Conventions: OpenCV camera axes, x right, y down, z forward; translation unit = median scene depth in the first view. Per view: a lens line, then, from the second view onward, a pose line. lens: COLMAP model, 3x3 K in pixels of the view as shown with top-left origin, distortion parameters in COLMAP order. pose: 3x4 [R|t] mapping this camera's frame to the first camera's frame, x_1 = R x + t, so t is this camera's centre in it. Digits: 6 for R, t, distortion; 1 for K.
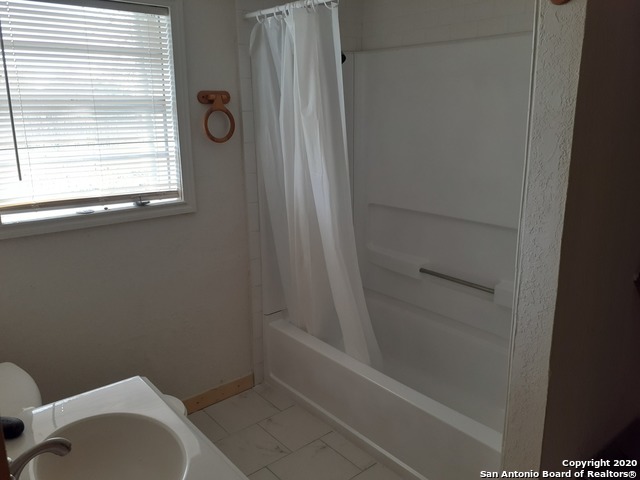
lens RADIAL K [[506.2, 0, 320.0], [0, 506.2, 240.0], [0, 0, 1]] dist [0.007217, -0.061705]
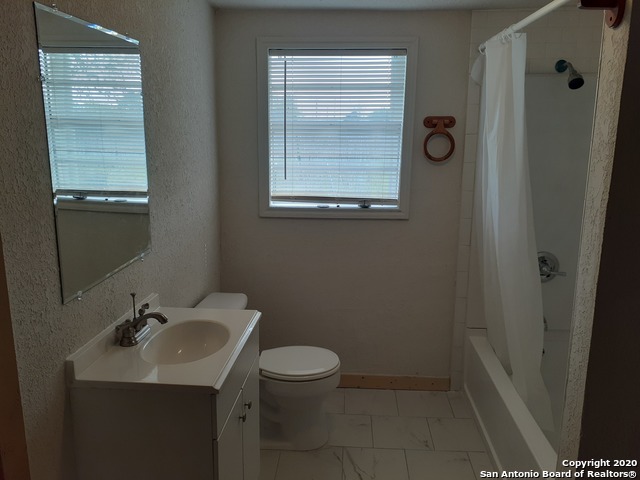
lens RADIAL K [[506.2, 0, 320.0], [0, 506.2, 240.0], [0, 0, 1]] dist [0.007217, -0.061705]
pose [[0.703978, 0.155446, -0.693002, 0.441686], [-0.179416, 0.983030, 0.038243, -0.016511], [0.687186, 0.097413, 0.719921, 0.022395]]
